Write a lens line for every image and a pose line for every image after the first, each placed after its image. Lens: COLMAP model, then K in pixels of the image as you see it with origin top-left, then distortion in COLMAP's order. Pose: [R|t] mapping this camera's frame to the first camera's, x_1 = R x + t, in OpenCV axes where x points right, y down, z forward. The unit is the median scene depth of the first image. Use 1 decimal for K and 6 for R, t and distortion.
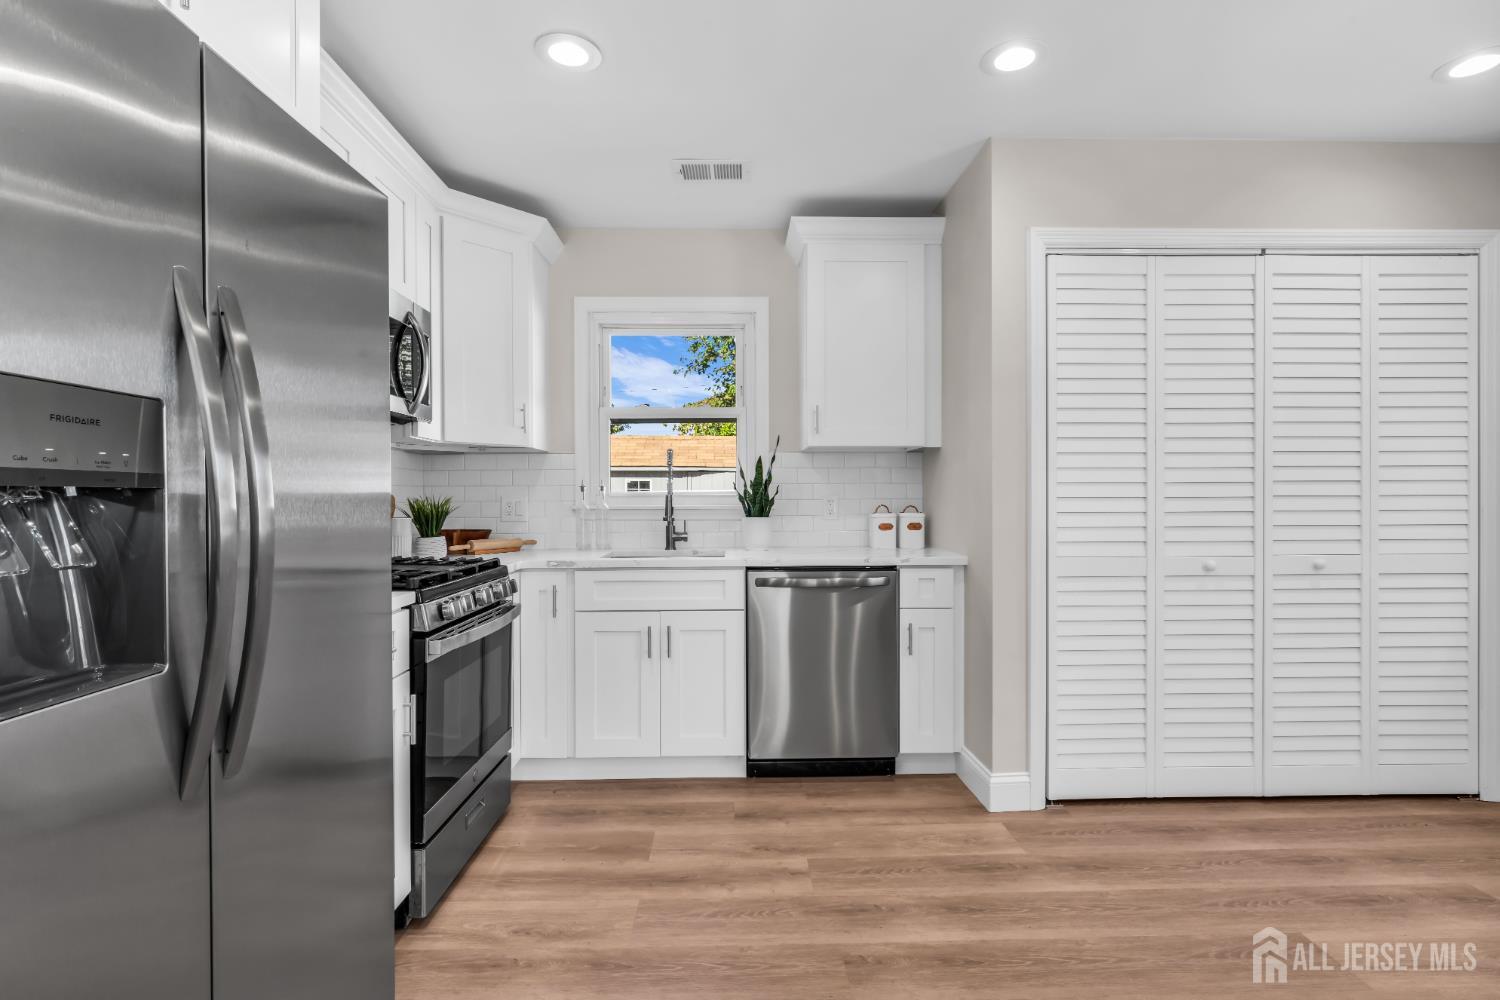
lens RADIAL K [[721.6, 0, 744.9], [0, 721.6, 502.4], [0, 0, 1]] dist [0.006067, -0.001435]
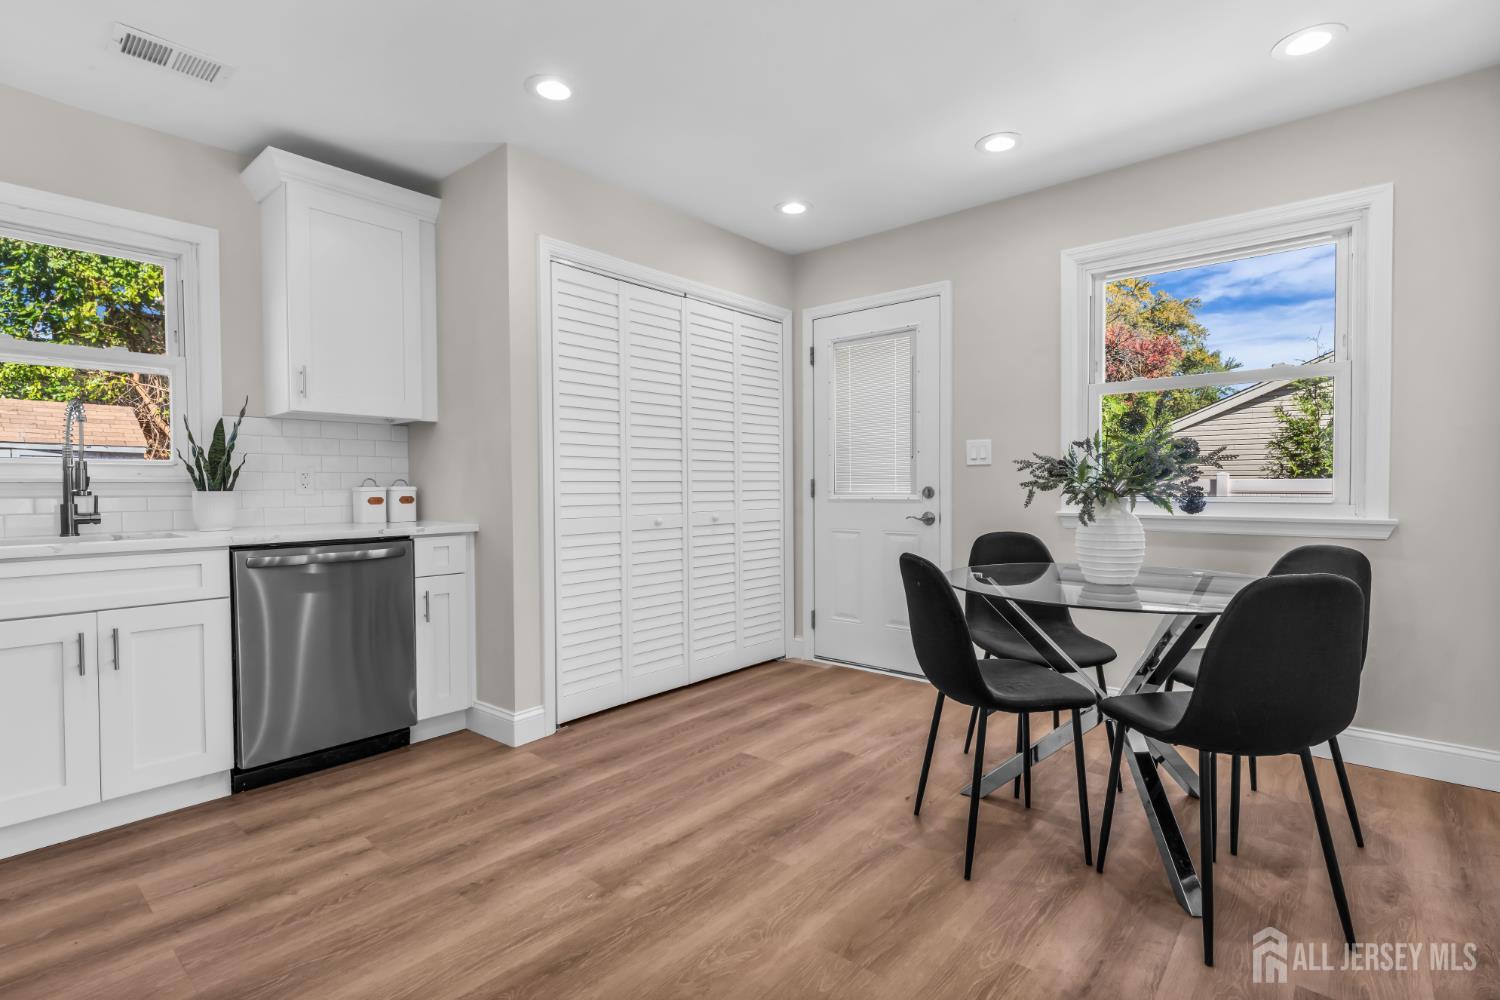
lens RADIAL K [[721.6, 0, 737.4], [0, 721.6, 497.9], [0, 0, 1]] dist [0.006067, -0.001435]
pose [[0.674506, -0.011791, 0.738175, -0.226472], [0.009294, 0.999929, 0.007480, 0.032385], [-0.738211, 0.001816, 0.674567, -0.010270]]
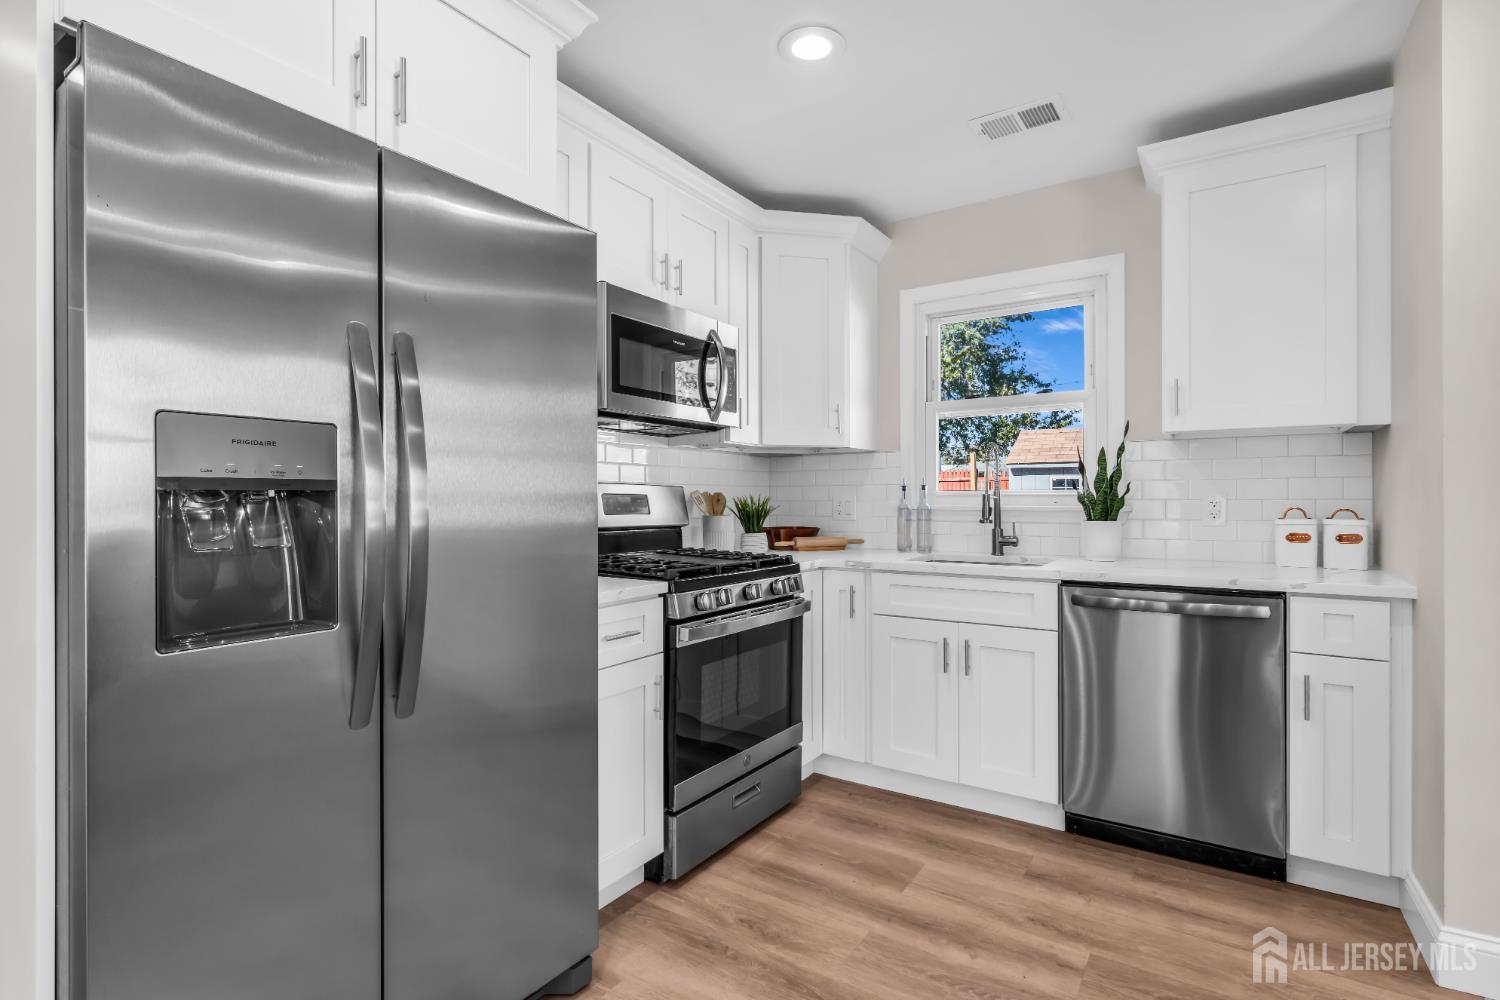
lens RADIAL K [[721.6, 0, 753.2], [0, 721.6, 497.0], [0, 0, 1]] dist [0.006067, -0.001435]
pose [[0.823867, 0.000398, -0.566783, 0.184749], [-0.003959, 0.999979, -0.005053, -0.001175], [0.566769, 0.006407, 0.823852, 0.107345]]
